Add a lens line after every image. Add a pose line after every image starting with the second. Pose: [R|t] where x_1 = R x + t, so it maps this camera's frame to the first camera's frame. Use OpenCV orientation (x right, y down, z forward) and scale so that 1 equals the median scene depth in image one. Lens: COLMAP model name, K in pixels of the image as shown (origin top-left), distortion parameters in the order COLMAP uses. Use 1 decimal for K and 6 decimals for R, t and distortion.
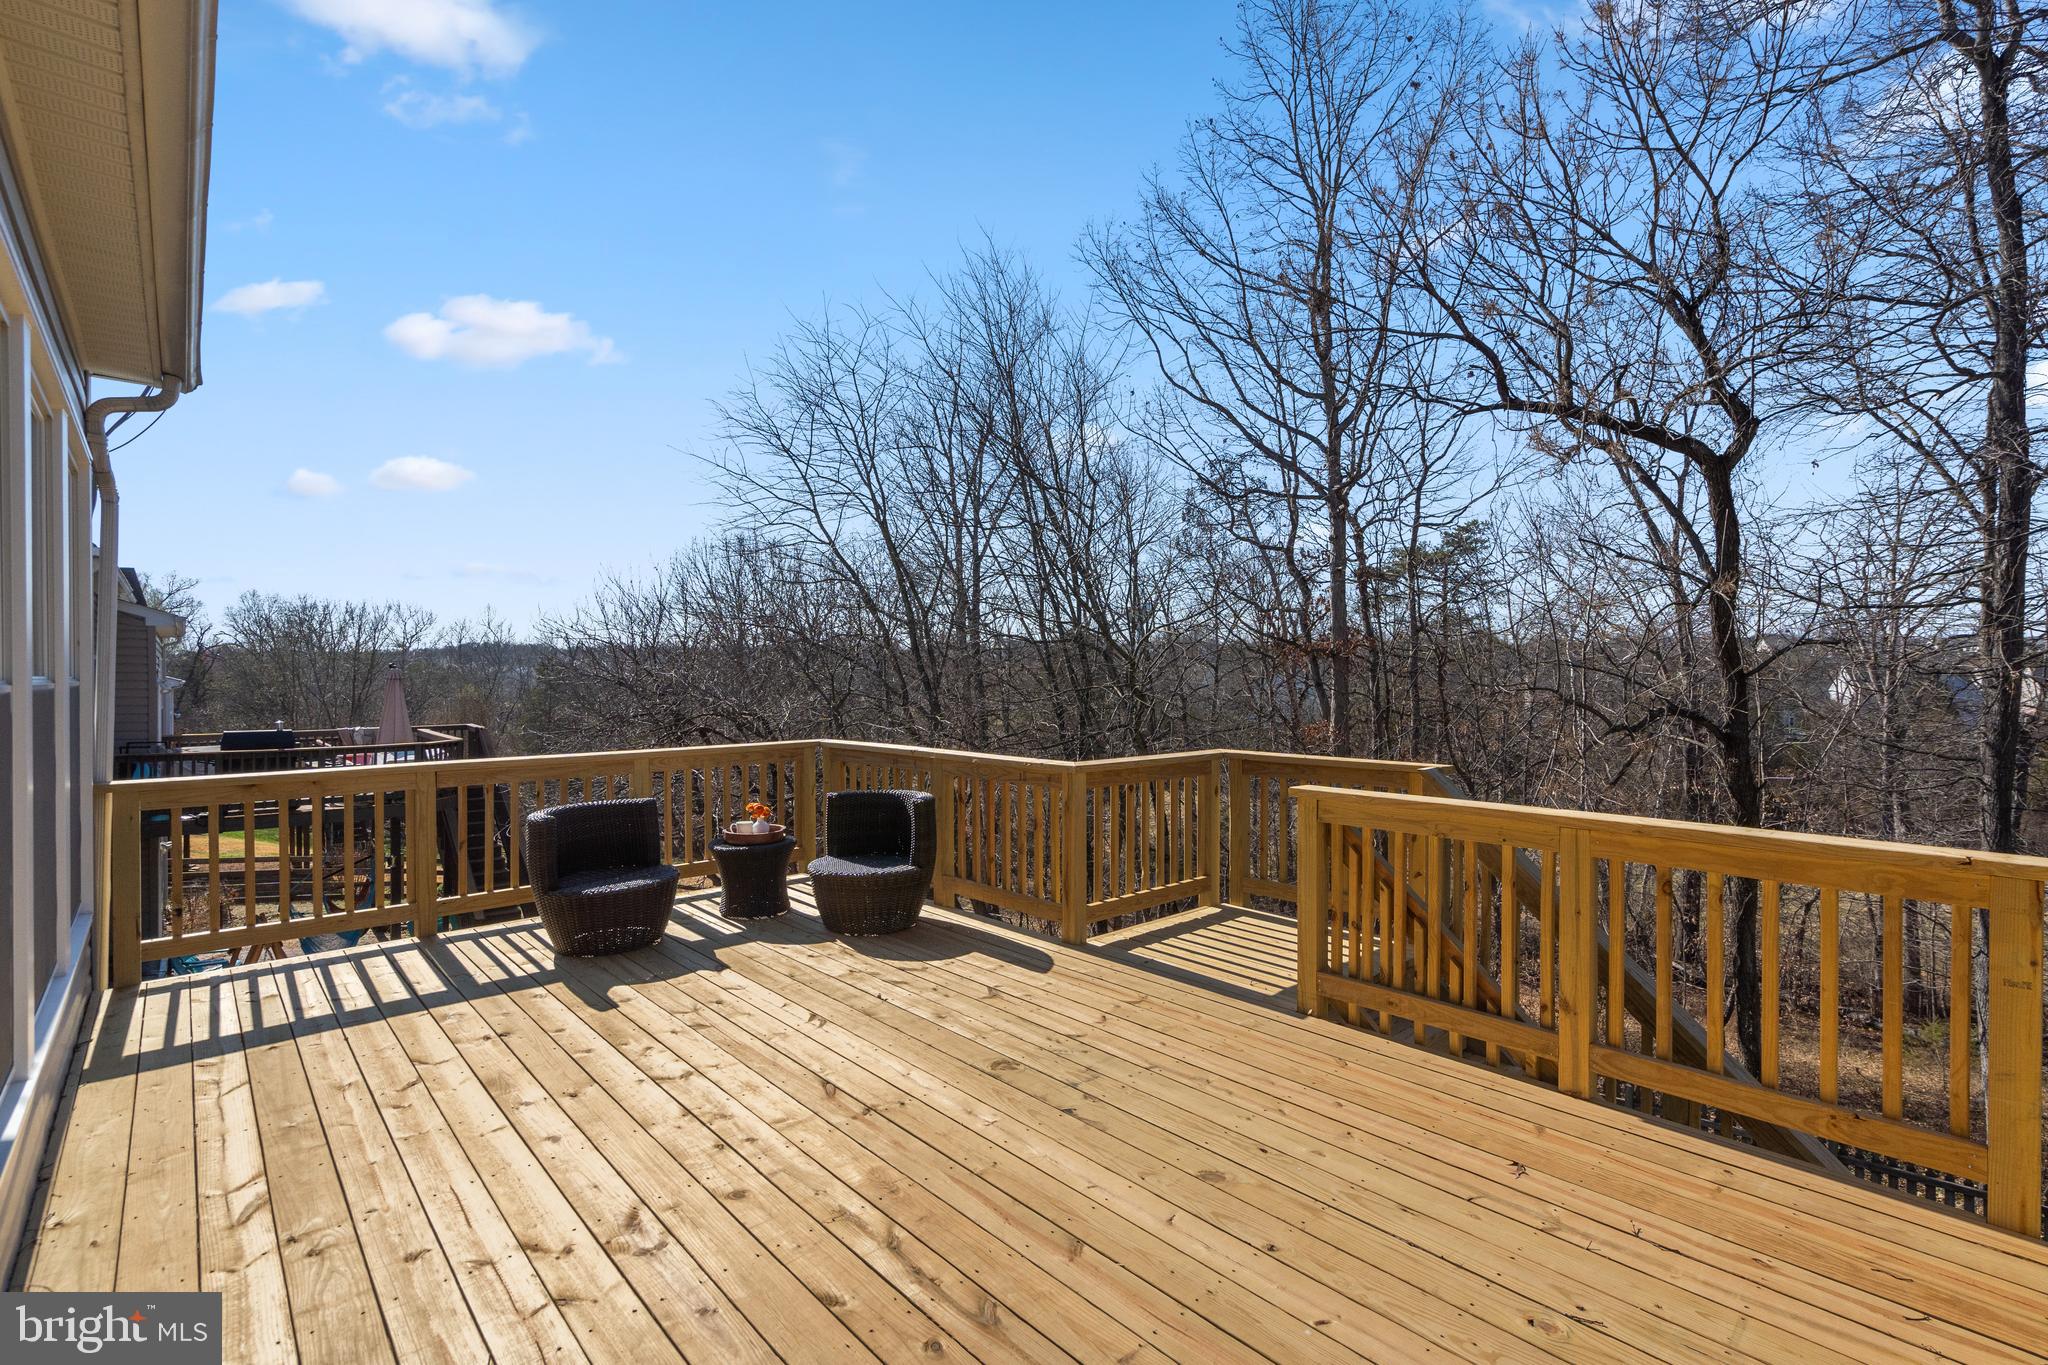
lens RADIAL K [[970.3, 0, 1024.0], [0, 970.3, 682.5], [0, 0, 1]] dist [-0.002798, -0.000305]
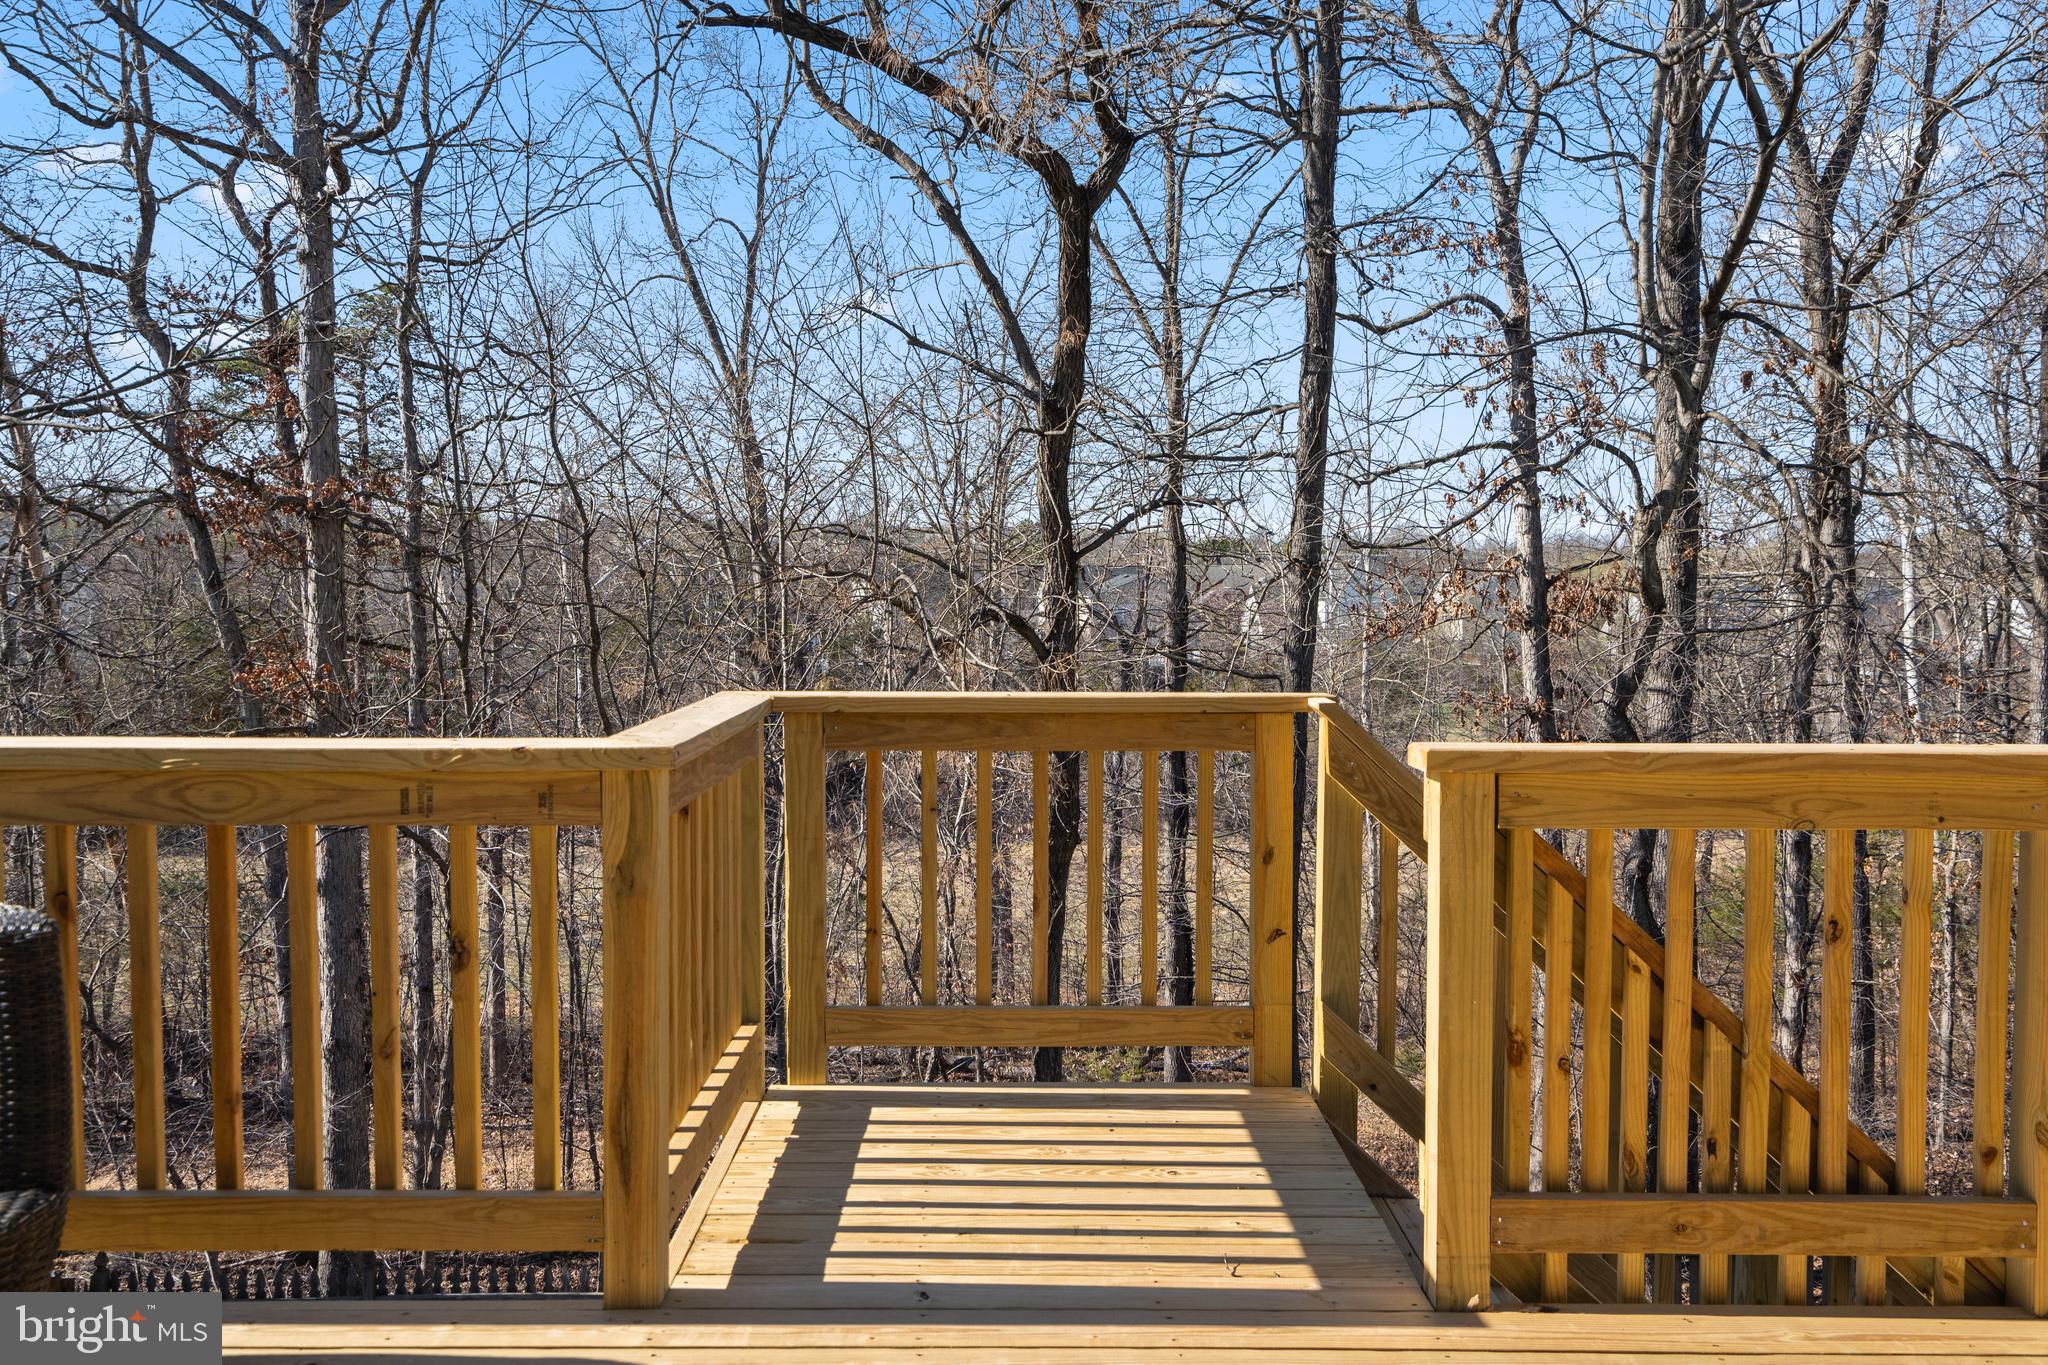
lens RADIAL K [[1812.6, 0, 1024.0], [0, 1812.6, 682.5], [0, 0, 1]] dist [-0.011238, -0.003533]
pose [[0.660565, -0.033825, 0.750006, -0.321291], [0.000836, 0.999017, 0.044320, 0.044840], [-0.750768, -0.028649, 0.659944, 0.561433]]
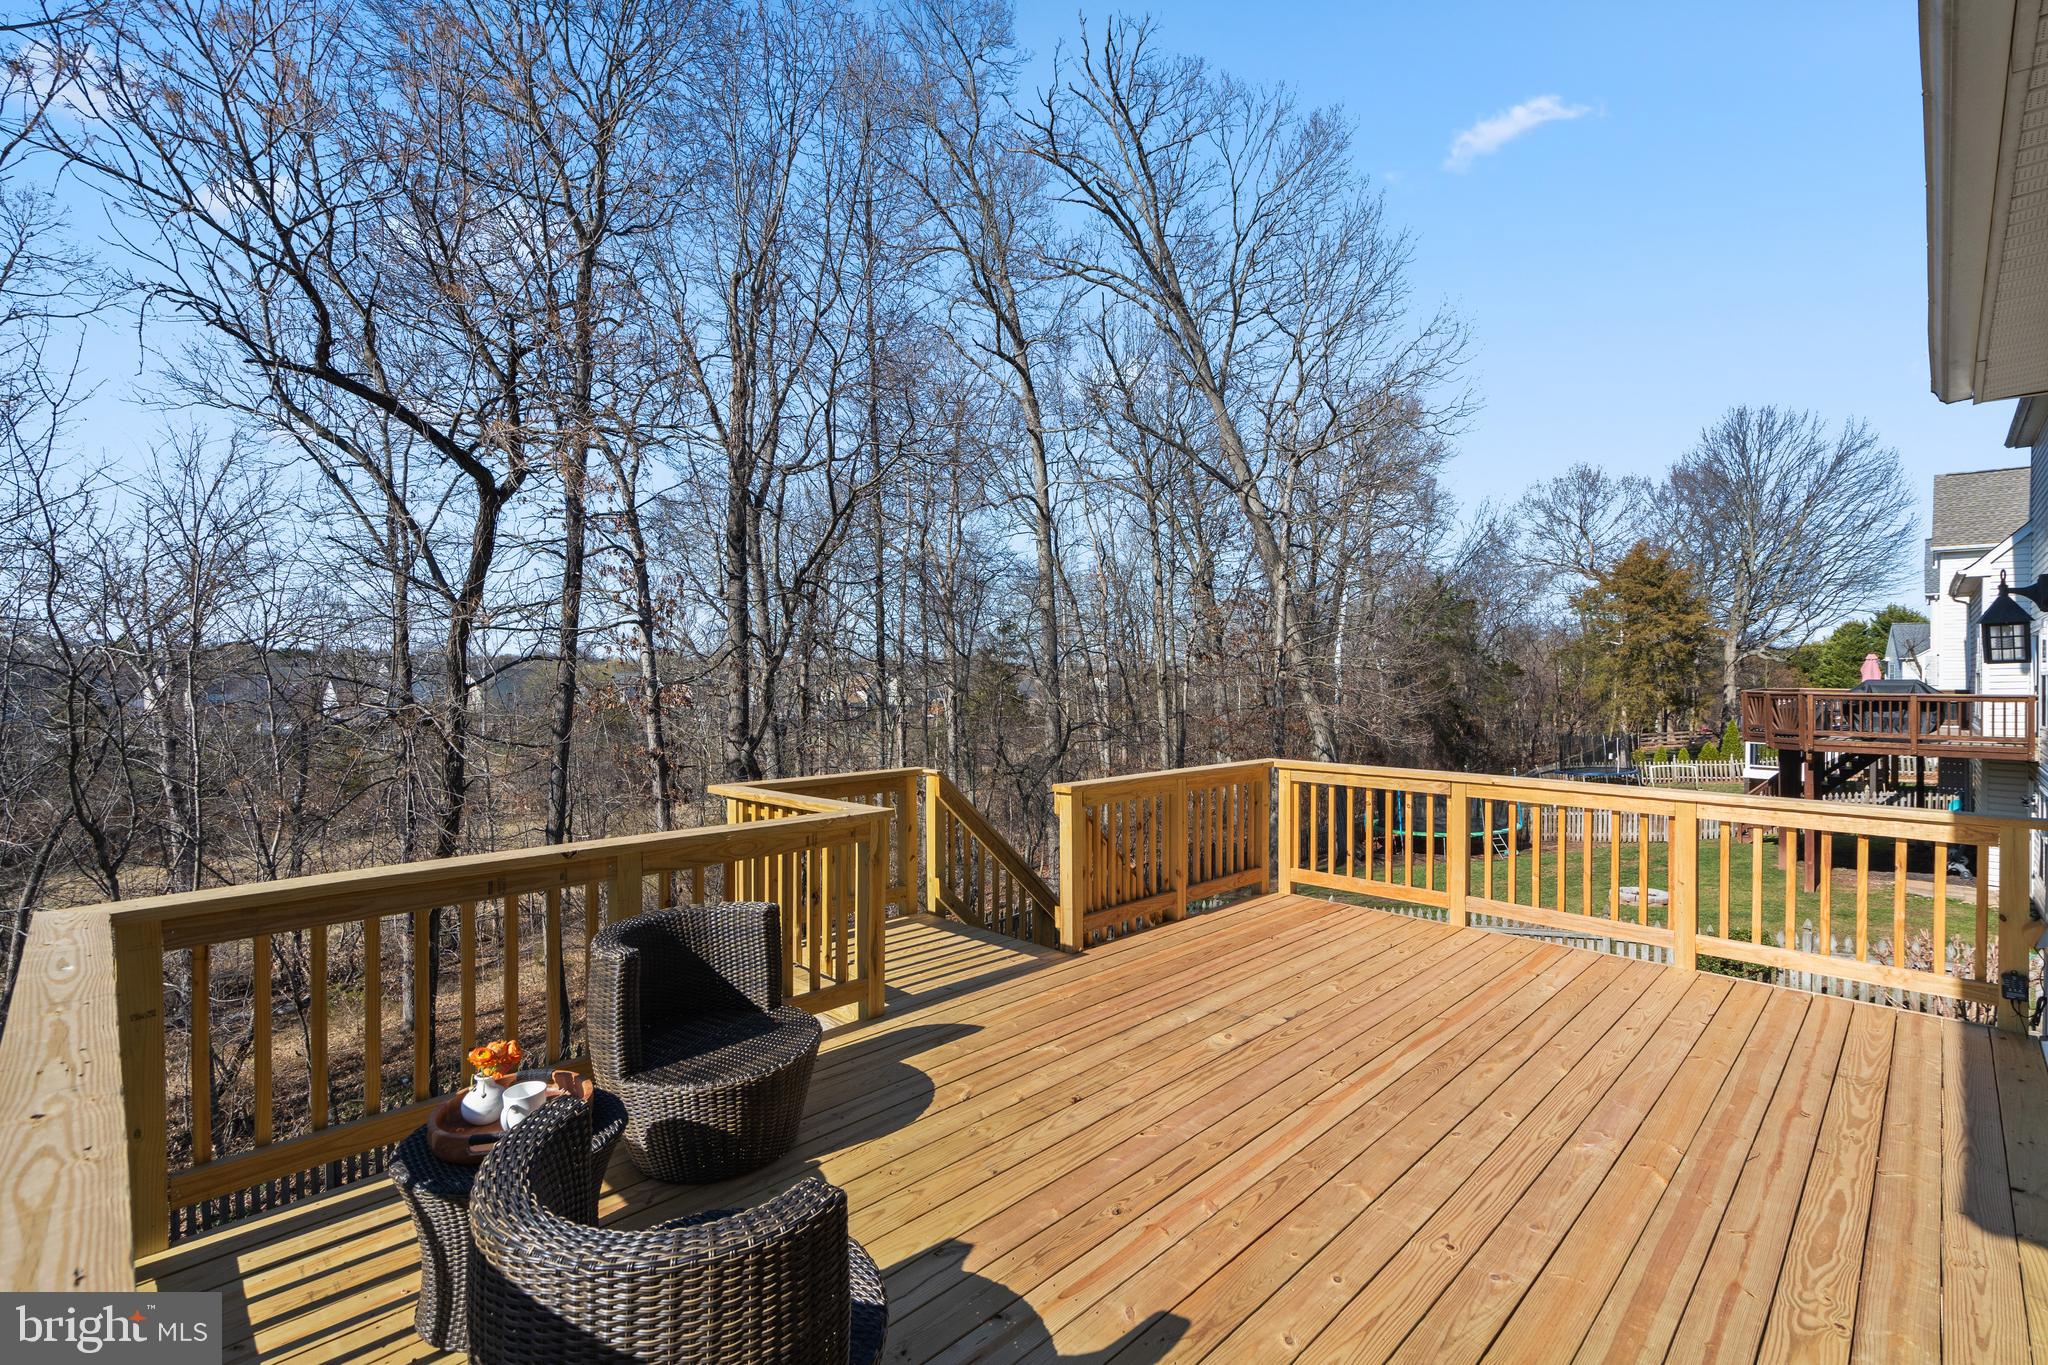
lens RADIAL K [[970.3, 0, 1024.0], [0, 970.3, 682.5], [0, 0, 1]] dist [-0.002798, -0.000305]
pose [[-0.090420, -0.007397, 0.995876, -0.876498], [0.010864, 0.999906, 0.008414, -0.034875], [-0.995844, 0.011580, -0.090331, 1.015116]]
